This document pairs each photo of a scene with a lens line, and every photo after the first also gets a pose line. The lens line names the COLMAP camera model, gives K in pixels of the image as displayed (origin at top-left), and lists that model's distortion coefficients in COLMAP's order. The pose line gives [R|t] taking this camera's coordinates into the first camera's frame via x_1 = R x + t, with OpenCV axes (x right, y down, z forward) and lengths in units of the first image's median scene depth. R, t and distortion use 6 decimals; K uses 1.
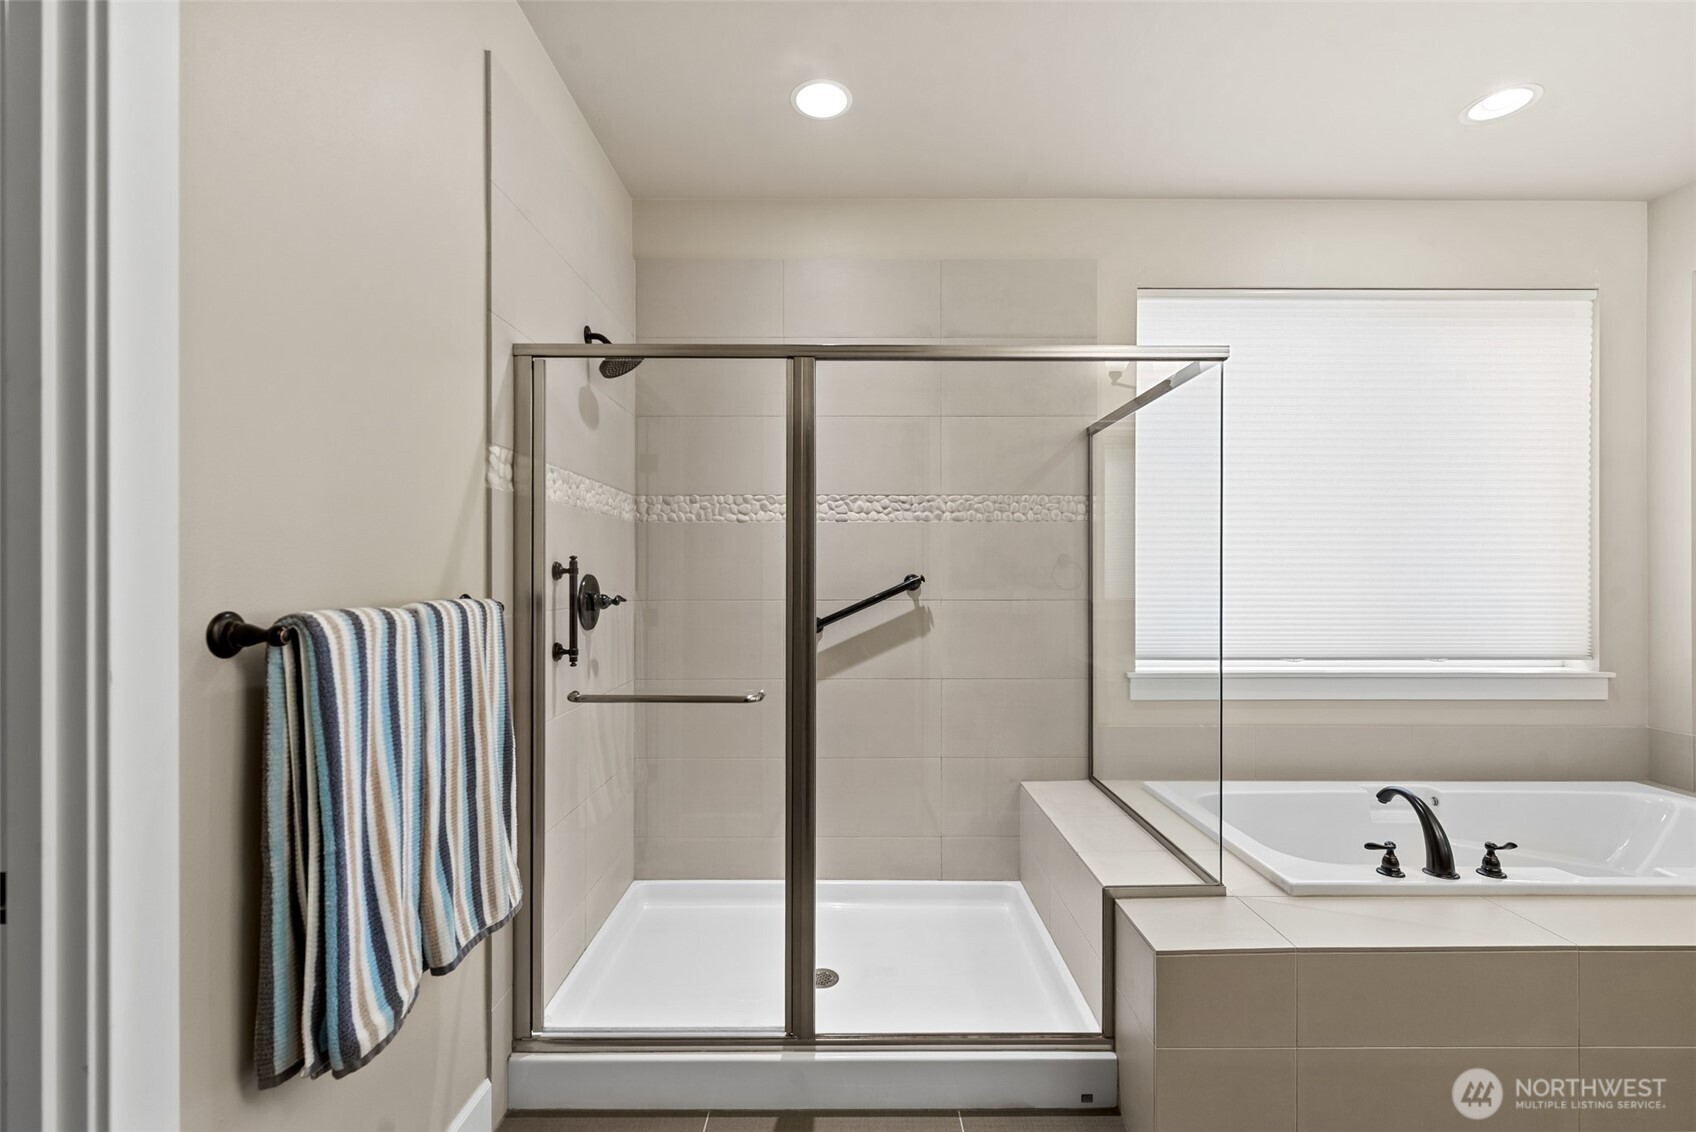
lens RADIAL K [[746.4, 0, 854.8], [0, 746.4, 572.1], [0, 0, 1]] dist [0.001509, -0.001191]
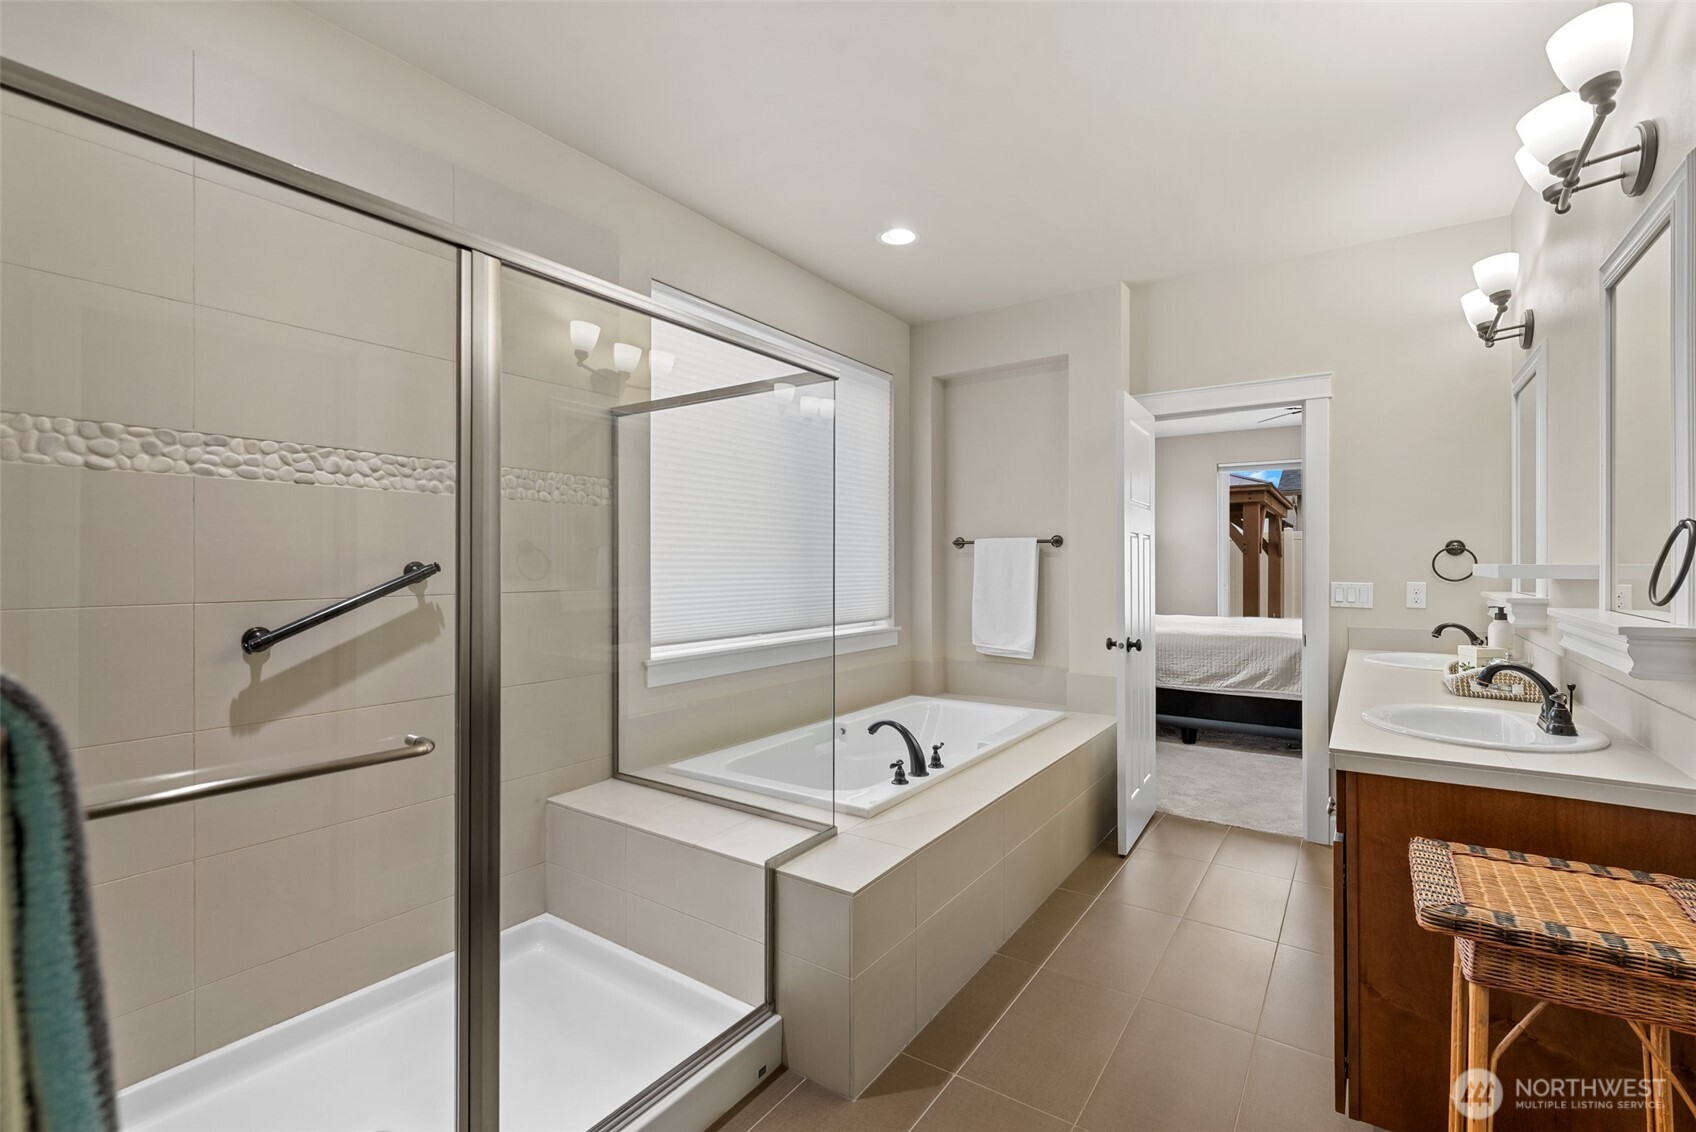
lens RADIAL K [[746.4, 0, 873.2], [0, 746.4, 560.7], [0, 0, 1]] dist [0.001509, -0.001191]
pose [[0.556079, 0.003341, 0.831123, -0.294531], [-0.002446, 0.999994, -0.002383, 0.002660], [-0.831126, -0.000708, 0.556083, 0.193880]]
